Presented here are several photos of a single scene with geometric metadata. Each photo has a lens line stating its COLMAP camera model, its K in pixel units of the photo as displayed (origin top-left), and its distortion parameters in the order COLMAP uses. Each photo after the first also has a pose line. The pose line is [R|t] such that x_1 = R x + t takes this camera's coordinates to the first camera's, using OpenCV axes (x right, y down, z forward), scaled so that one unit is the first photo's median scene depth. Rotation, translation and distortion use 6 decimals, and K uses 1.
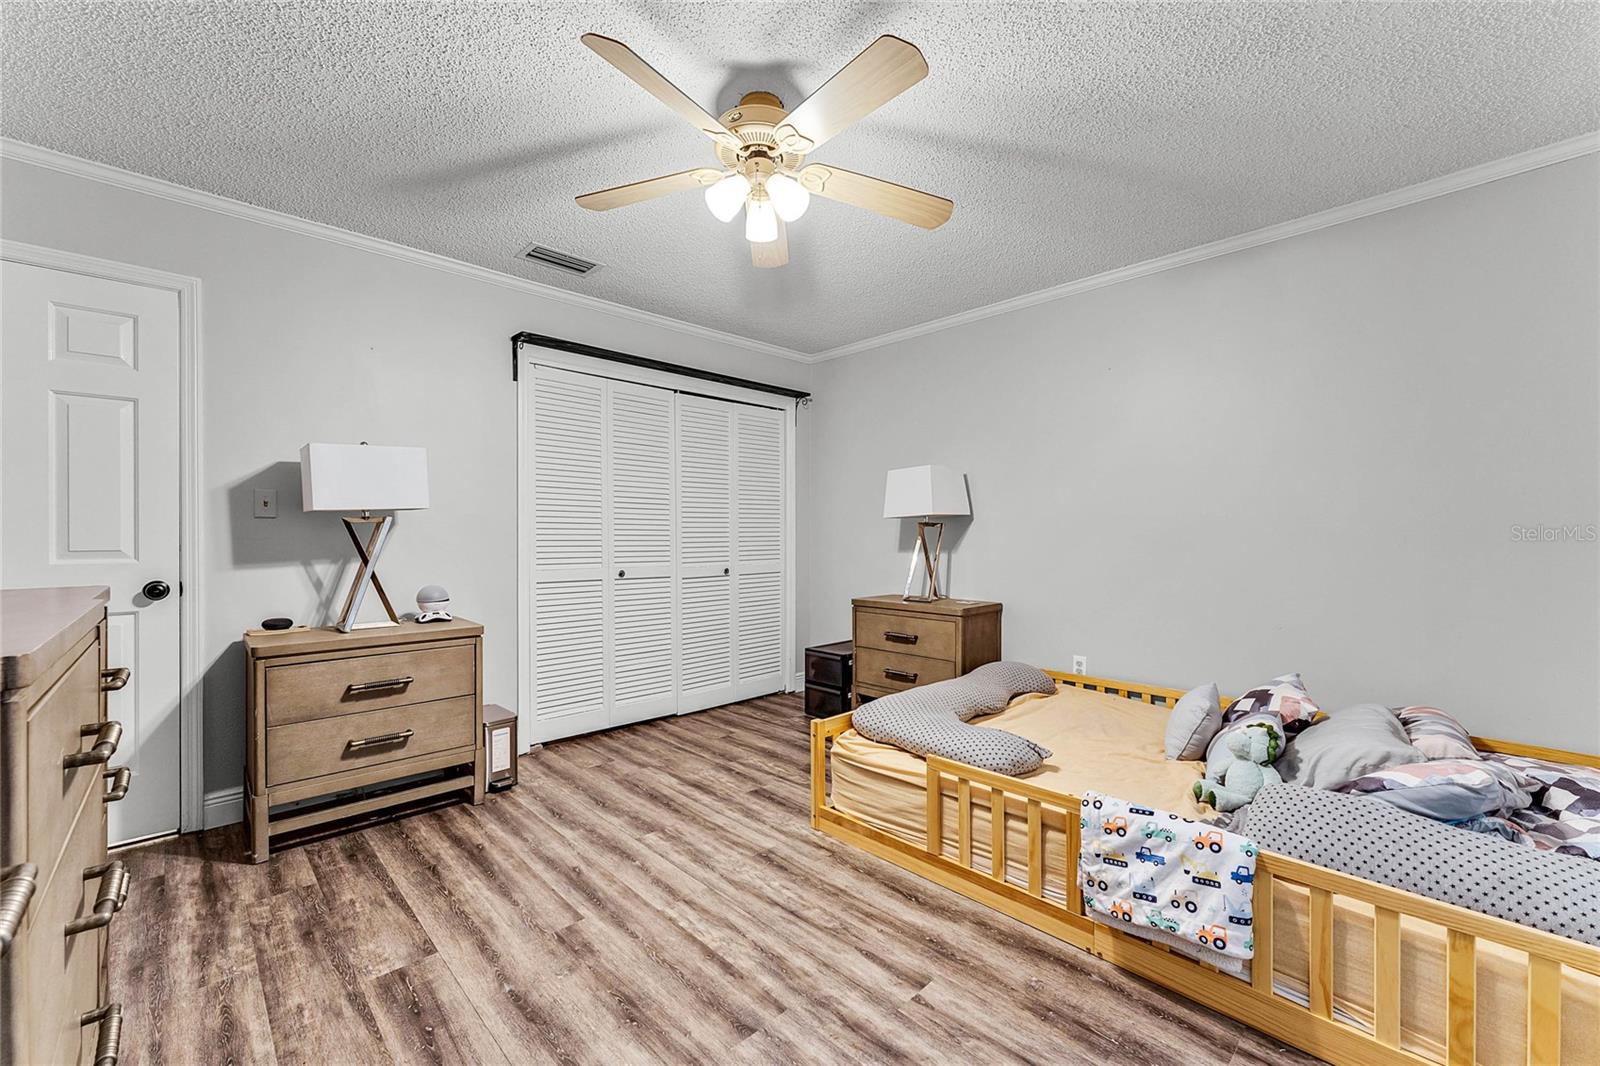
lens RADIAL K [[657.8, 0, 799.6], [0, 657.8, 522.4], [0, 0, 1]] dist [0.000448, -0.000214]
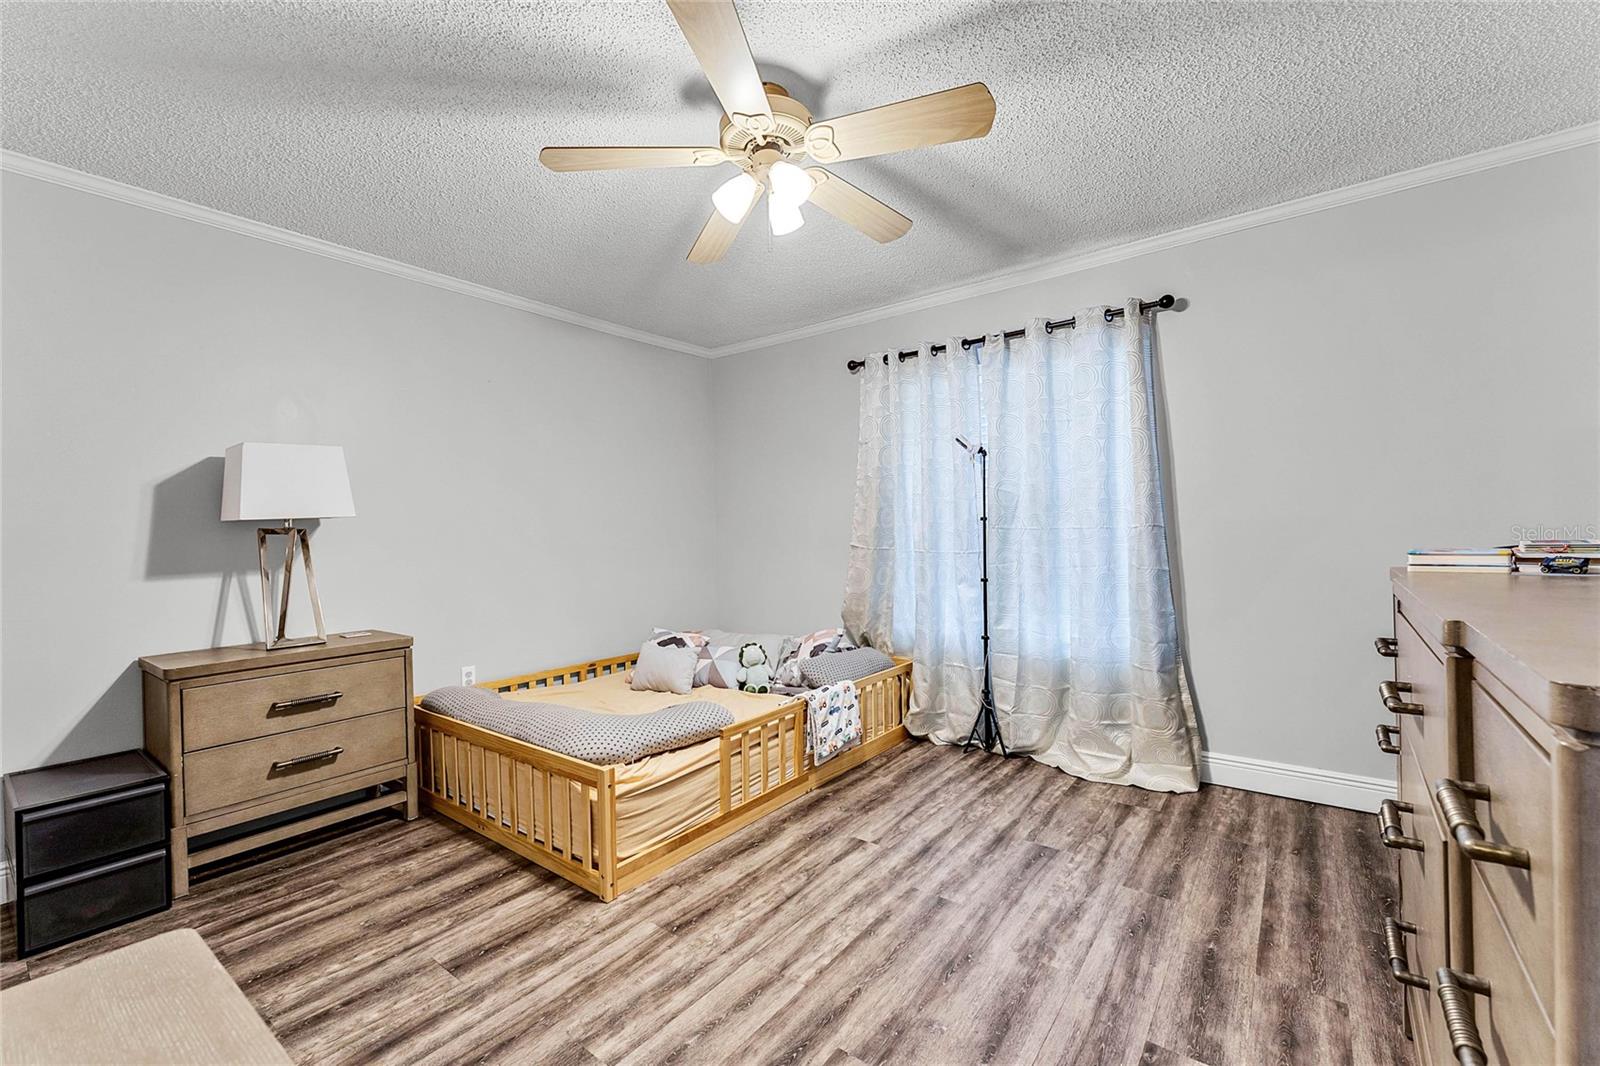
lens RADIAL K [[657.8, 0, 799.6], [0, 657.8, 522.4], [0, 0, 1]] dist [0.000448, -0.000214]
pose [[-0.150247, 0.018589, 0.988474, -1.016987], [0.003294, 0.999827, -0.018302, 0.015878], [-0.988643, 0.000507, -0.150283, 1.097277]]
